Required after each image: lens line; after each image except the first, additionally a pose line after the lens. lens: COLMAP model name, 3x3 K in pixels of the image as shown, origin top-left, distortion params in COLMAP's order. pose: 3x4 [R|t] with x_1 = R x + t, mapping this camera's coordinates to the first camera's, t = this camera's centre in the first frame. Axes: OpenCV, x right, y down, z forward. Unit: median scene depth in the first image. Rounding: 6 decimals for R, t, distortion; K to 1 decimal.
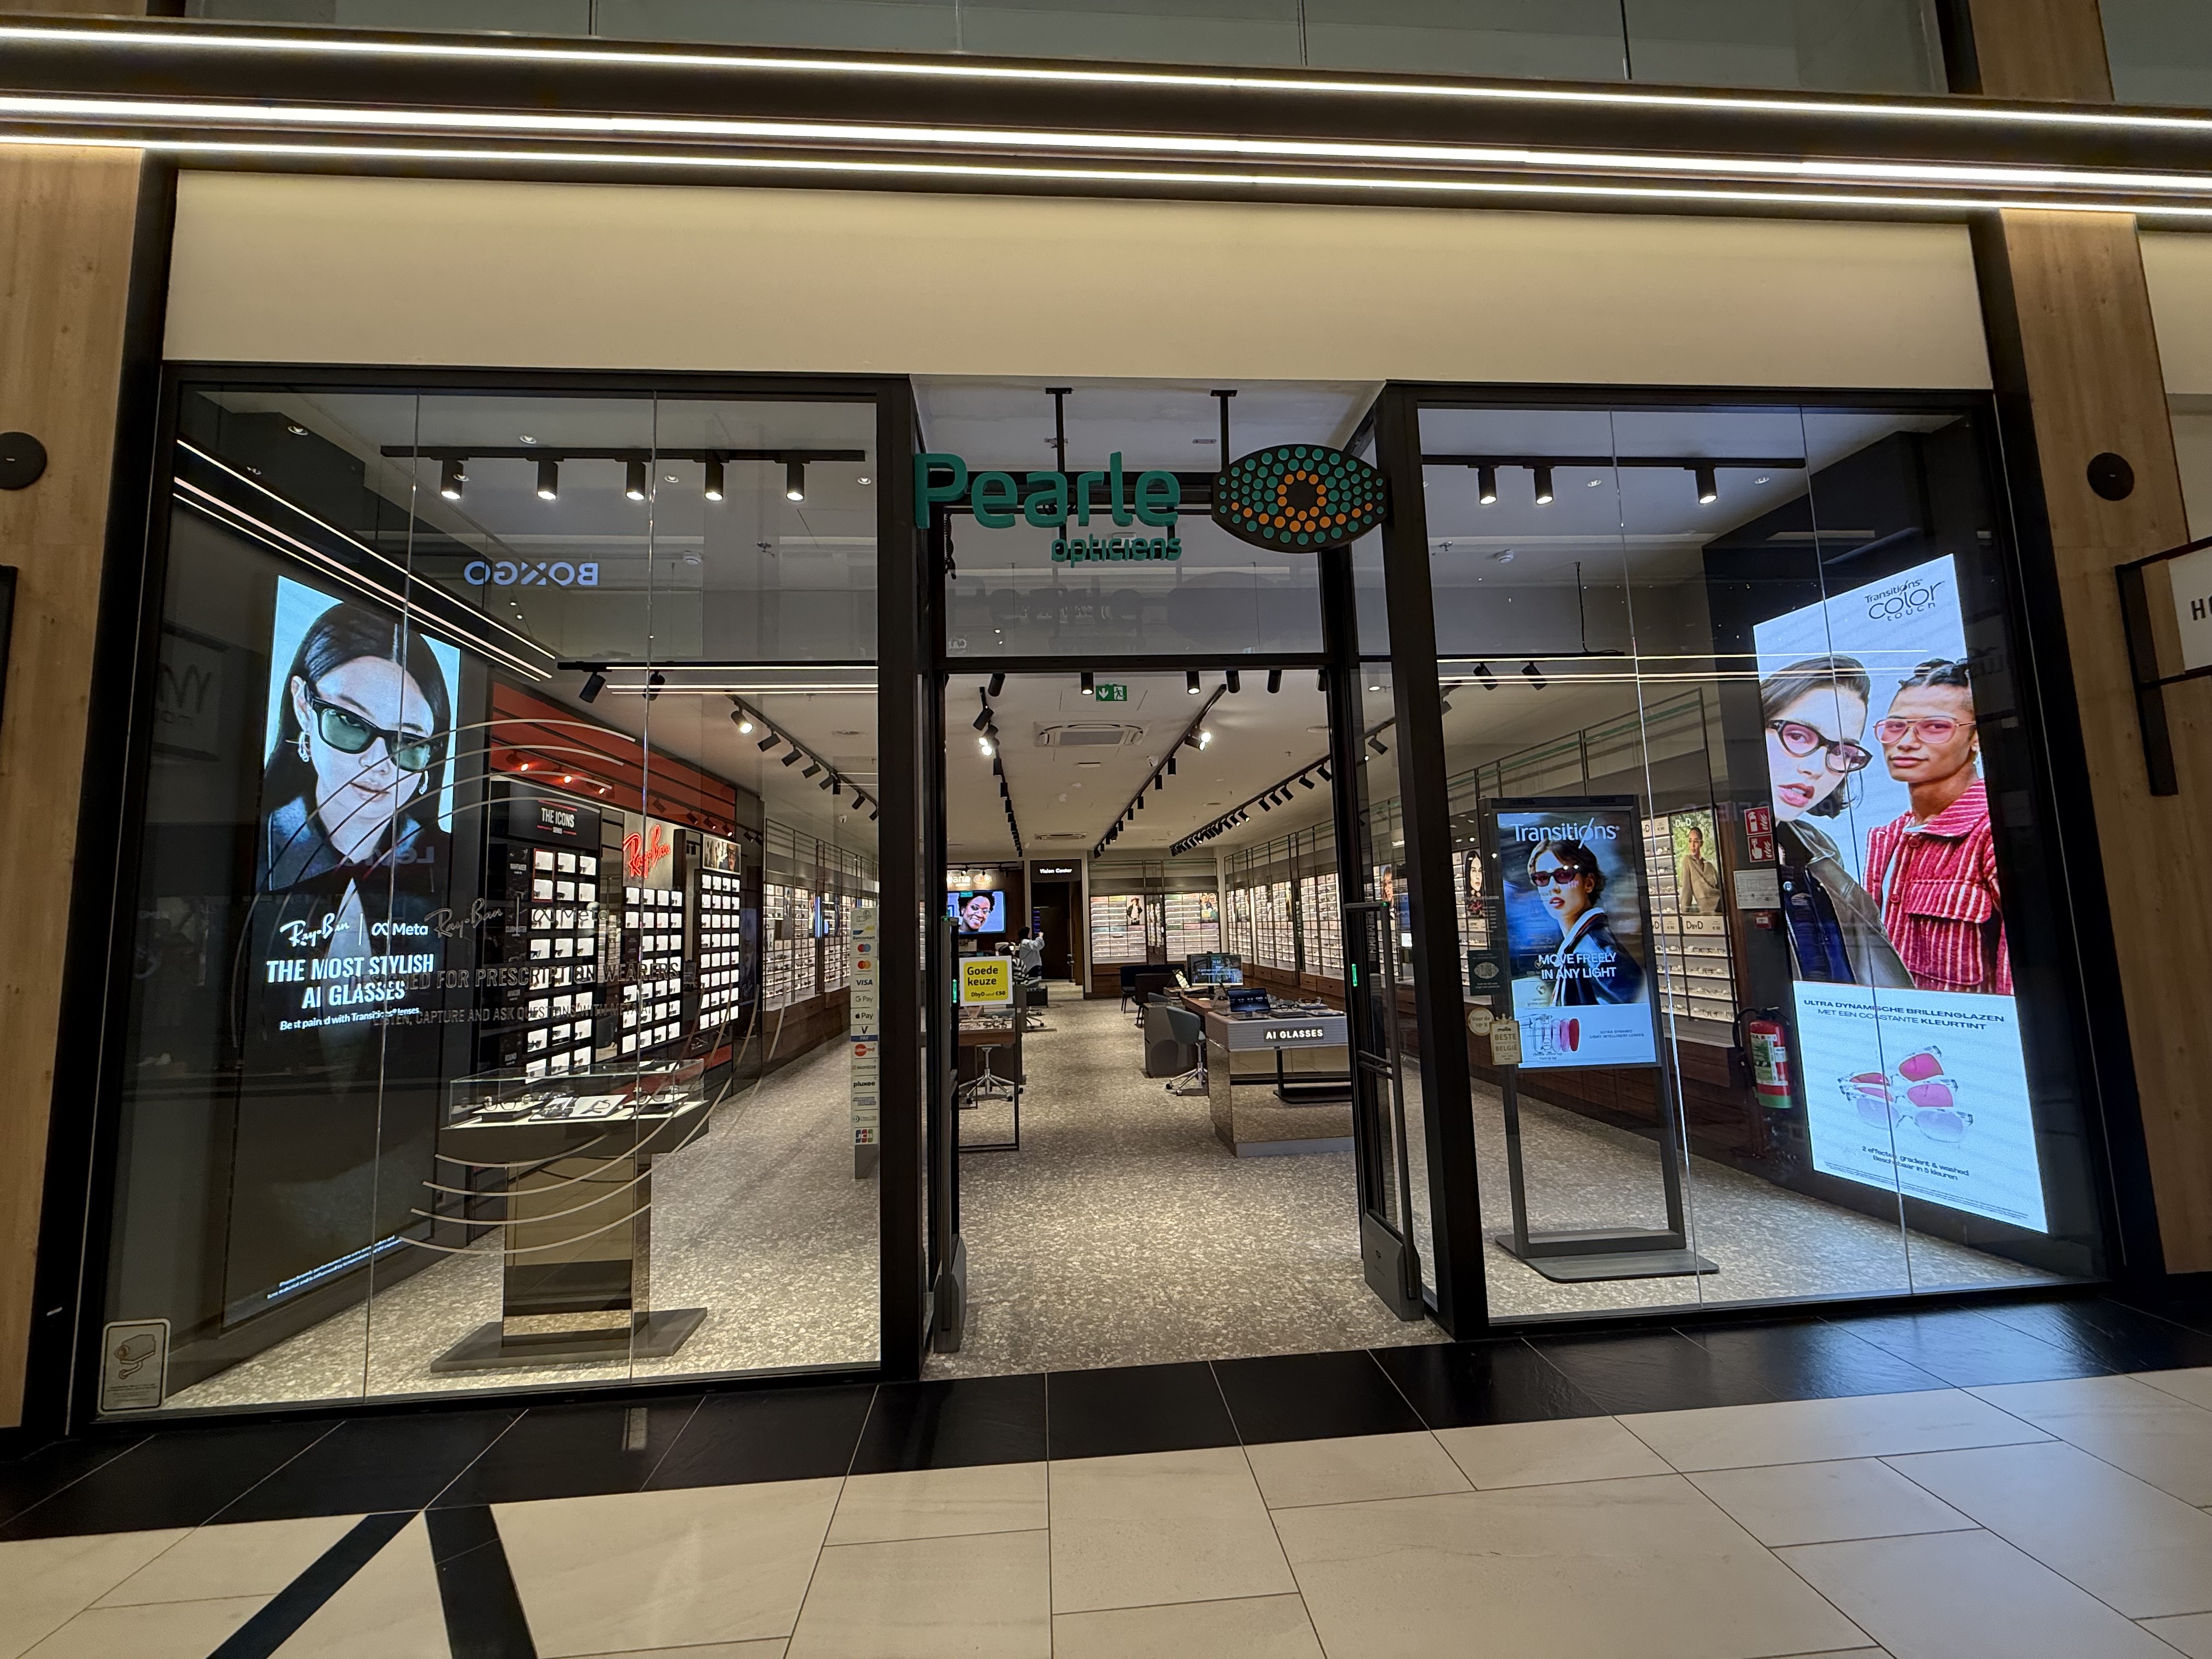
lens RADIAL K [[879.1, 0, 1101.0], [0, 879.1, 826.0], [0, 0, 1]] dist [0.001608, -0.000169]
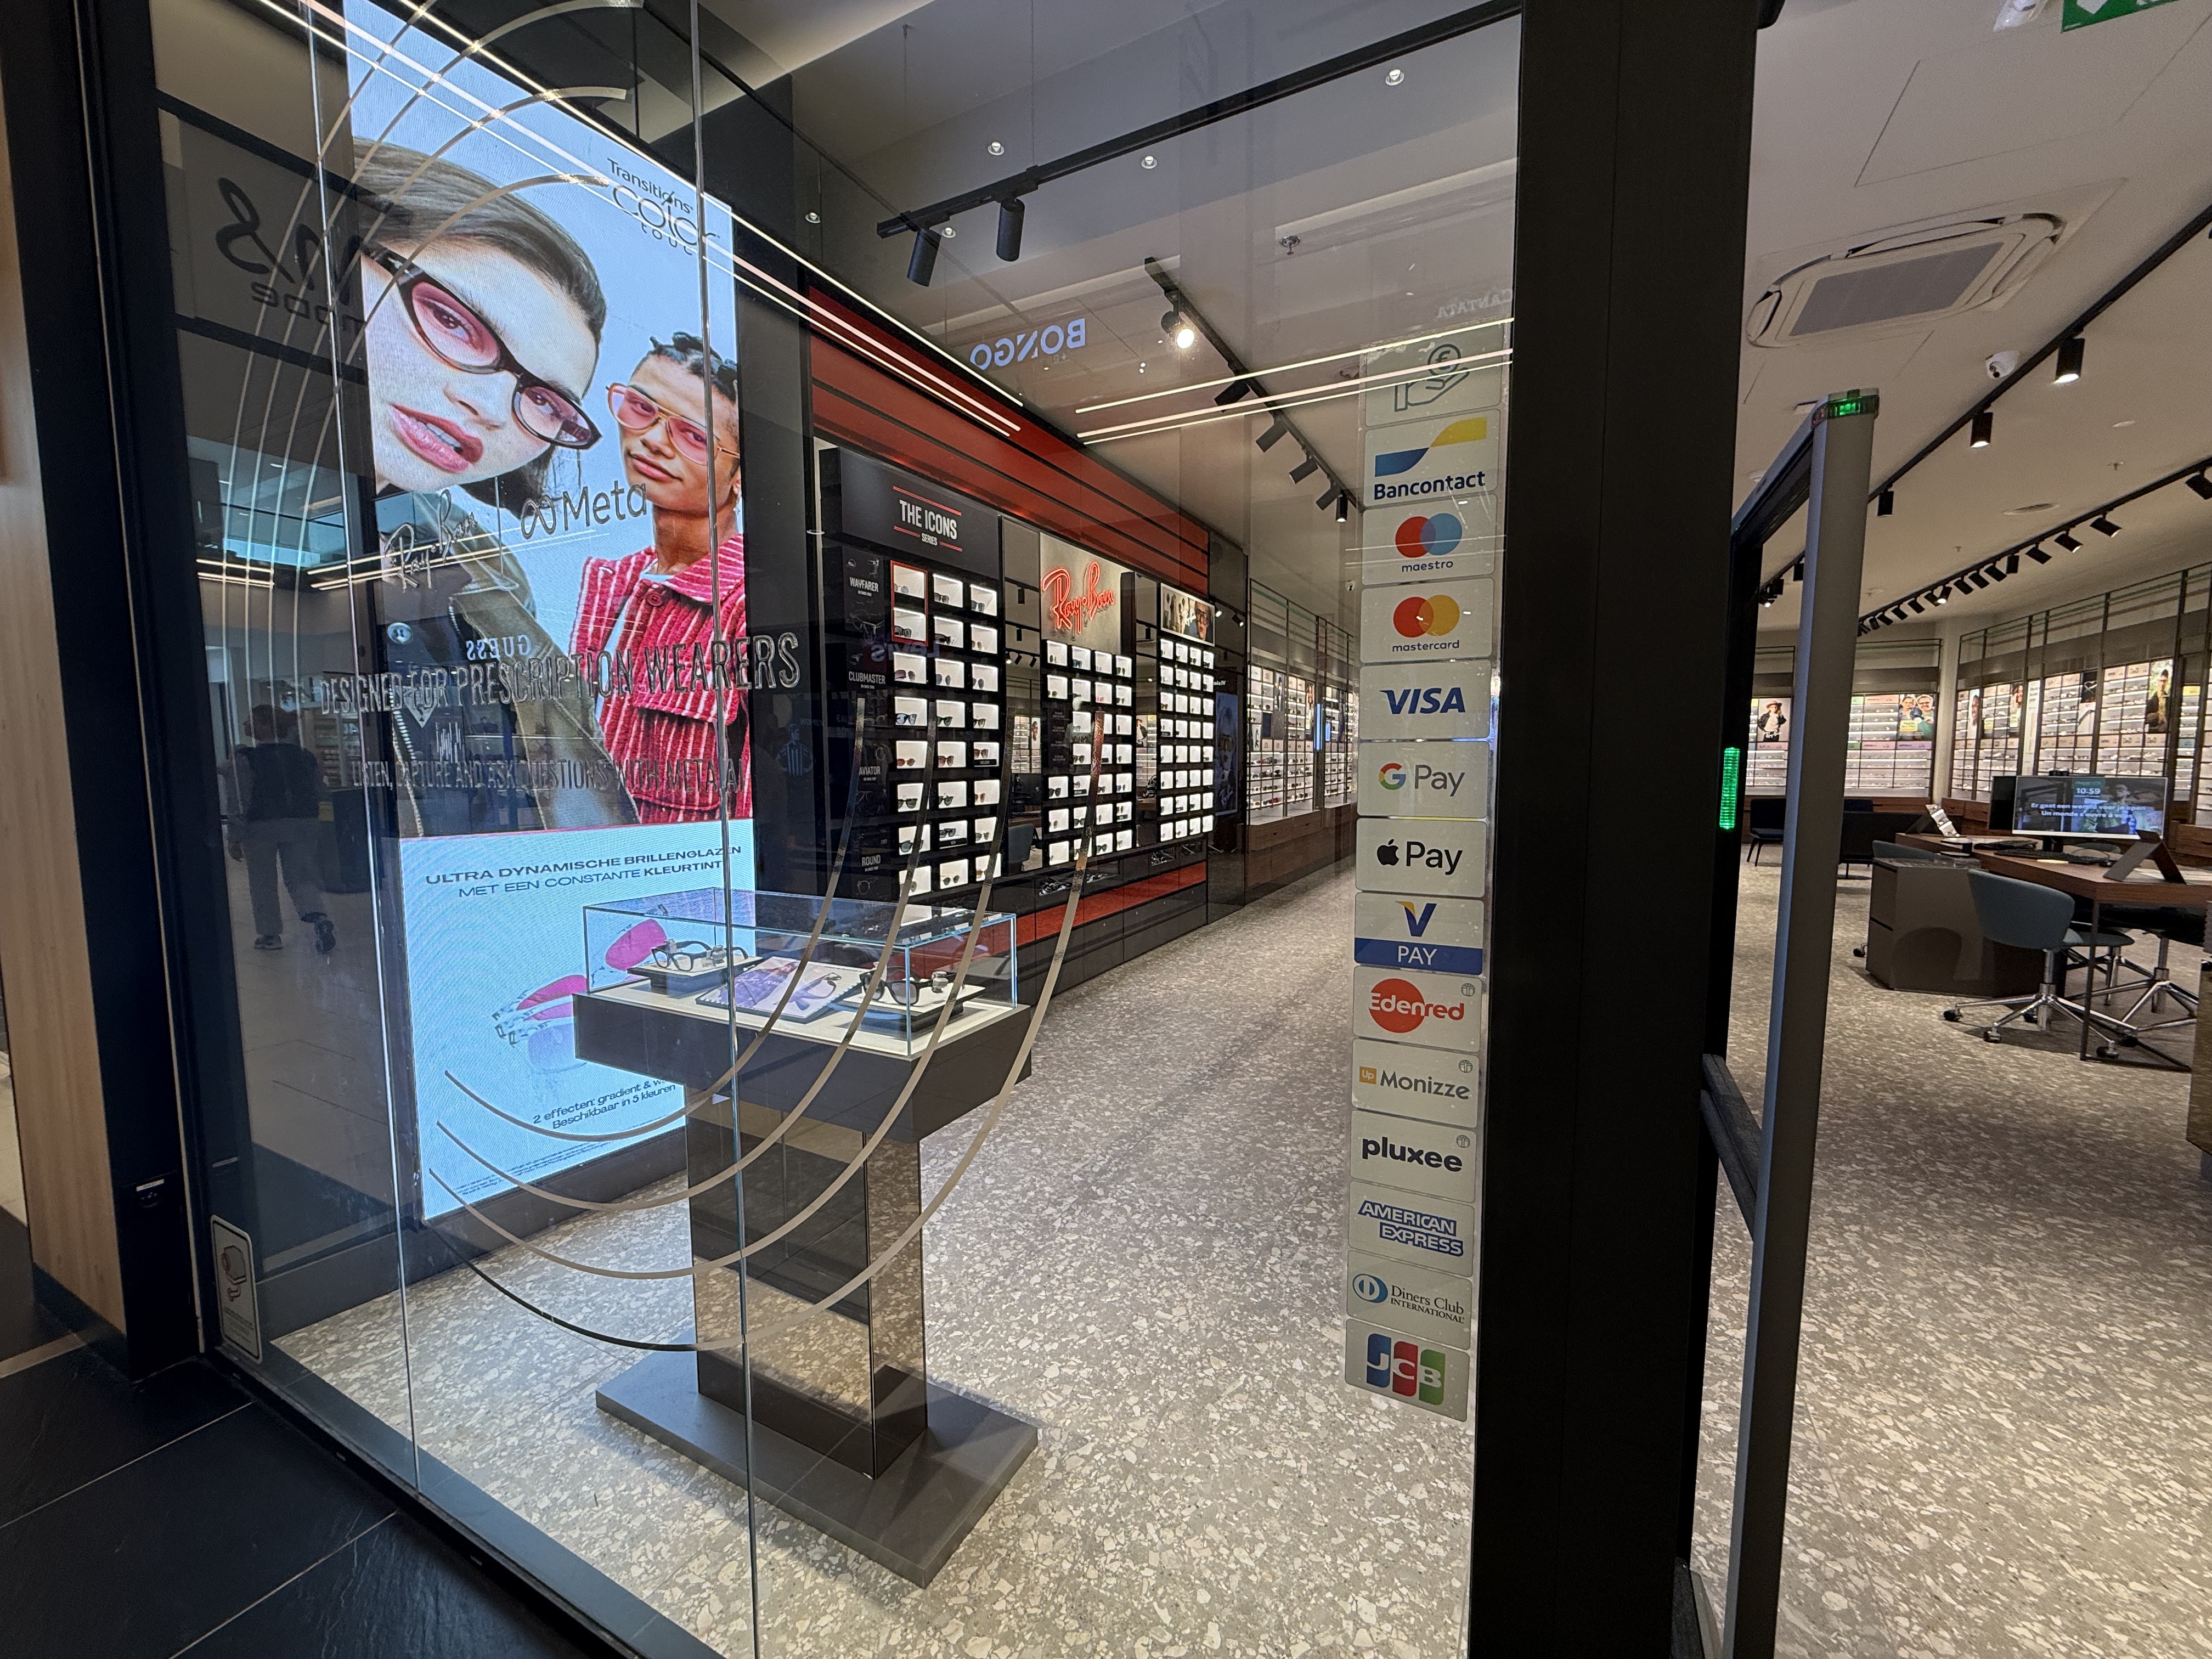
lens RADIAL K [[879.1, 0, 1102.0], [0, 879.1, 830.7], [0, 0, 1]] dist [0.001608, -0.000169]
pose [[0.848285, 0.073288, -0.524443, -0.150860], [0.035087, 0.980421, 0.193762, 0.111941], [0.528376, -0.182766, 0.829105, 0.529864]]
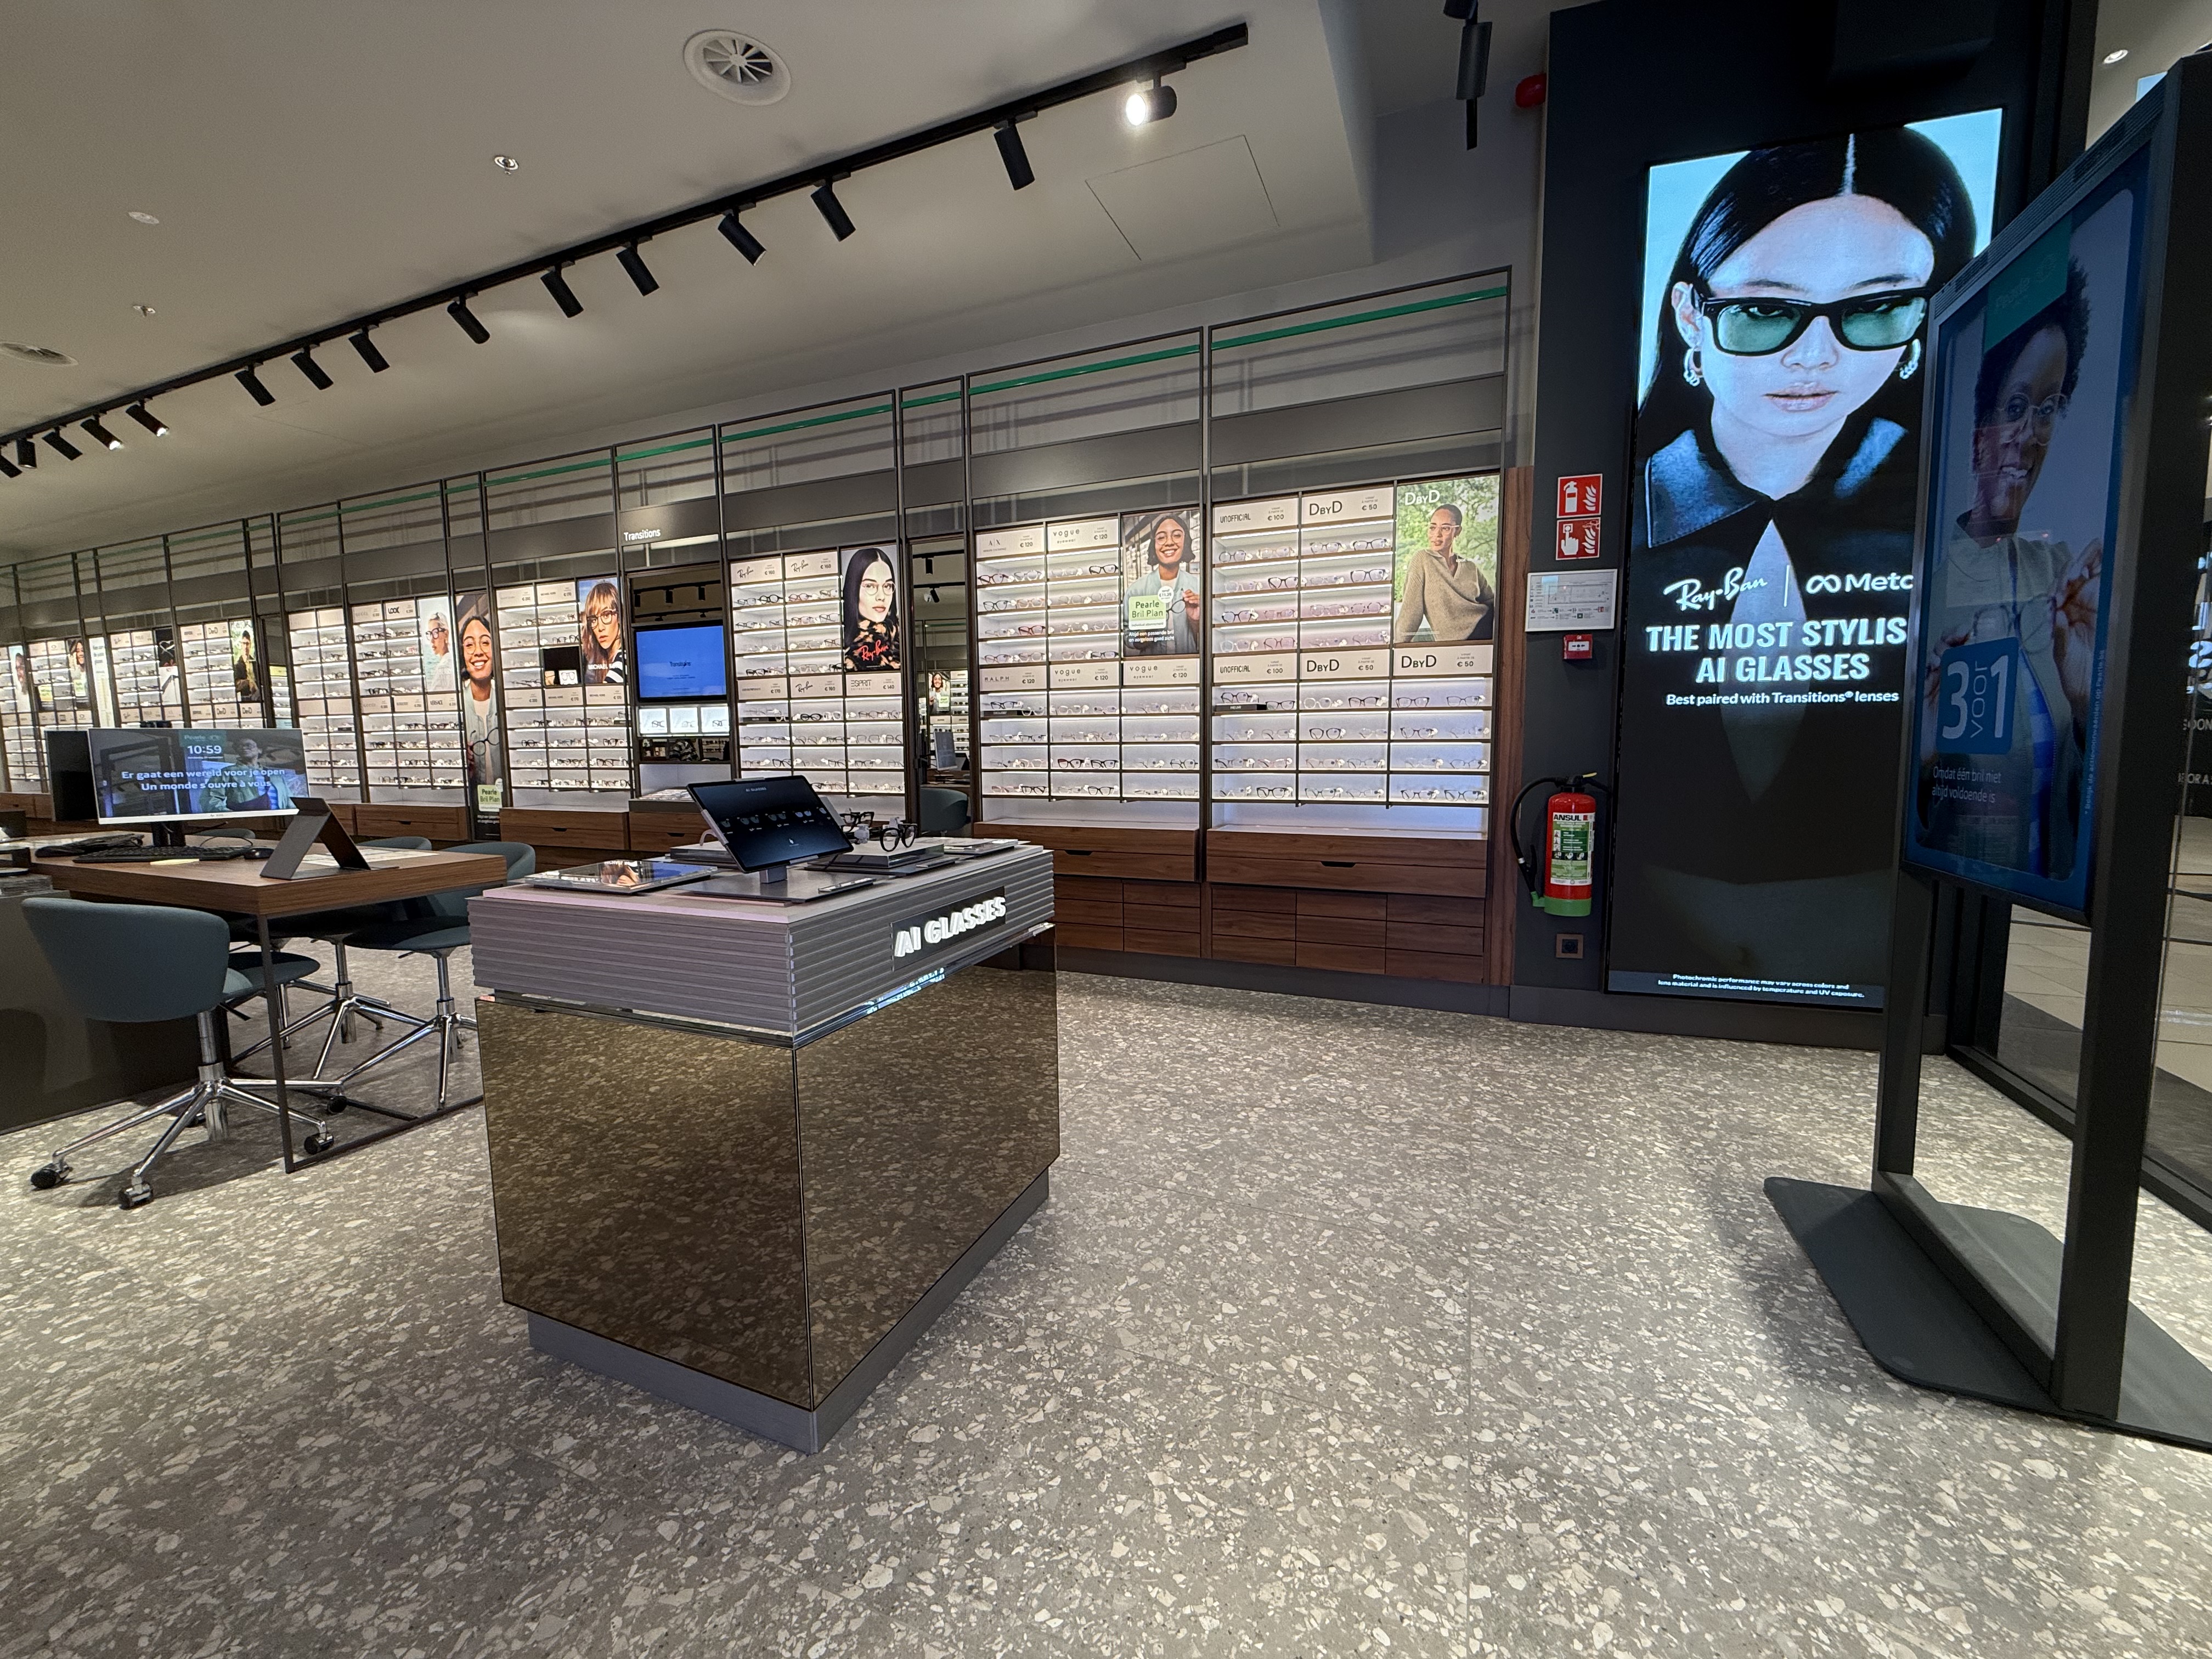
lens RADIAL K [[879.1, 0, 1100.0], [0, 879.1, 826.2], [0, 0, 1]] dist [0.001608, -0.000169]
pose [[0.460373, -0.060476, 0.885663, -0.017290], [-0.101318, 0.987578, 0.120101, 0.204049], [-0.881925, -0.145025, 0.448527, 1.028110]]
